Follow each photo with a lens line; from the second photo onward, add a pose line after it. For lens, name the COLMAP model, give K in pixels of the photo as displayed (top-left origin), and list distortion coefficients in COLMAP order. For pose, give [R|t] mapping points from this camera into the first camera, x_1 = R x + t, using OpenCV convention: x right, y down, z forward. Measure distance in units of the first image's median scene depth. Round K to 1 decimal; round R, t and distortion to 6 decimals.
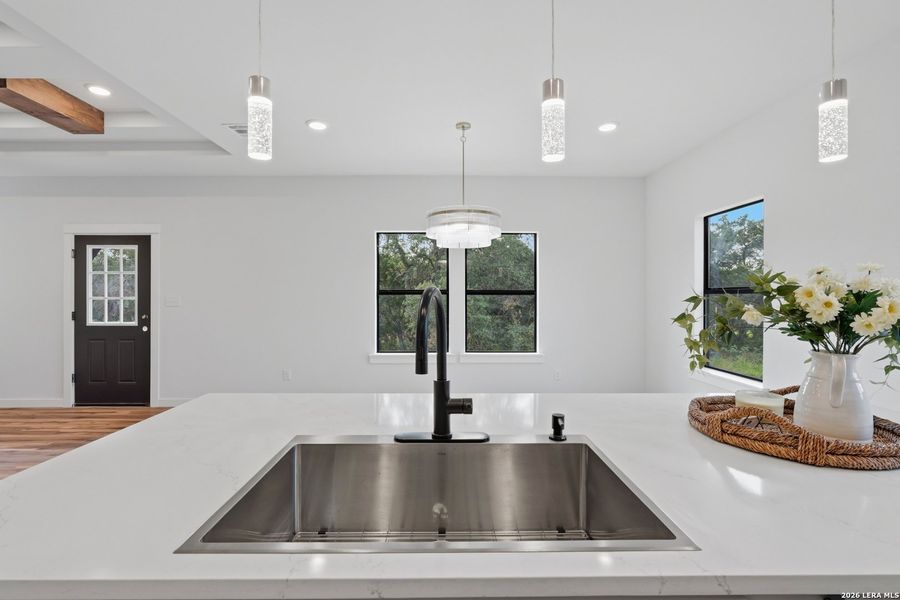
lens RADIAL K [[418.4, 0, 449.4], [0, 418.4, 291.8], [0, 0, 1]] dist [-0.007874, 0.002407]
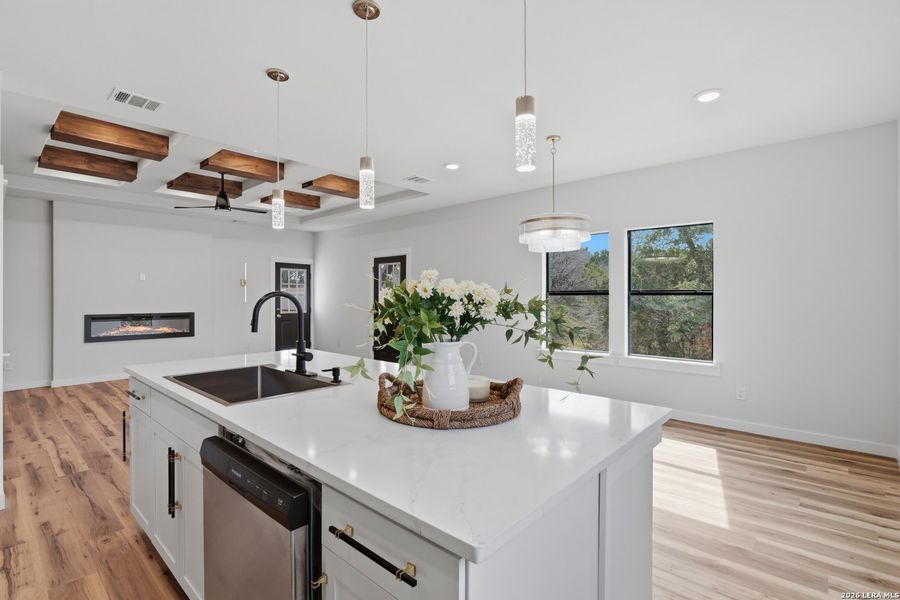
lens RADIAL K [[418.4, 0, 452.2], [0, 418.4, 297.0], [0, 0, 1]] dist [-0.007874, 0.002407]
pose [[0.733786, 0.004557, -0.679365, 0.515511], [0.003366, 0.999941, 0.010343, -0.001056], [0.679372, -0.009876, 0.733727, 0.024722]]
